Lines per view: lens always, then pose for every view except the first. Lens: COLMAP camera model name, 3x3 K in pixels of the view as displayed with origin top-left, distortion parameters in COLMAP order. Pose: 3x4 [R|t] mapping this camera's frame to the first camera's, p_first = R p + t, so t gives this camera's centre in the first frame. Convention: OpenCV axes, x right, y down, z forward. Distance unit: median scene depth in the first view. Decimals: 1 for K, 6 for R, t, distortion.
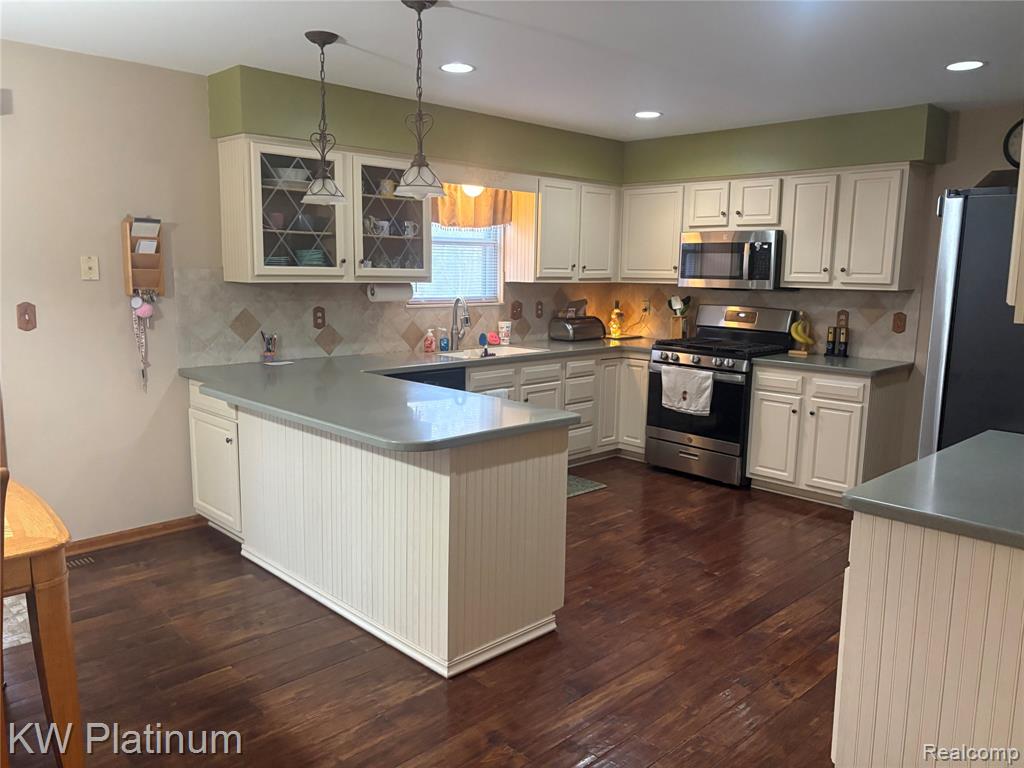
lens RADIAL K [[773.3, 0, 509.4], [0, 773.3, 381.8], [0, 0, 1]] dist [0.029052, -0.027476]
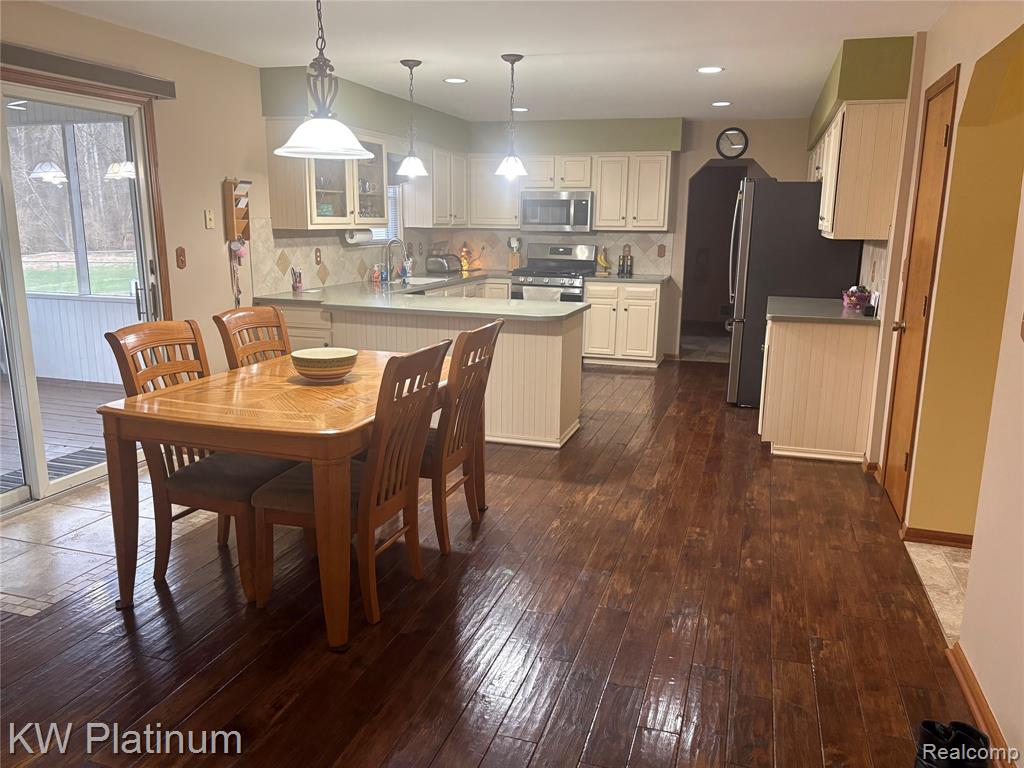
lens RADIAL K [[773.3, 0, 515.0], [0, 773.3, 387.5], [0, 0, 1]] dist [0.029052, -0.027476]
pose [[0.881564, -0.104223, 0.460415, -0.524427], [0.069884, 0.993390, 0.091064, 0.036363], [-0.466862, -0.048103, 0.883021, -0.284982]]
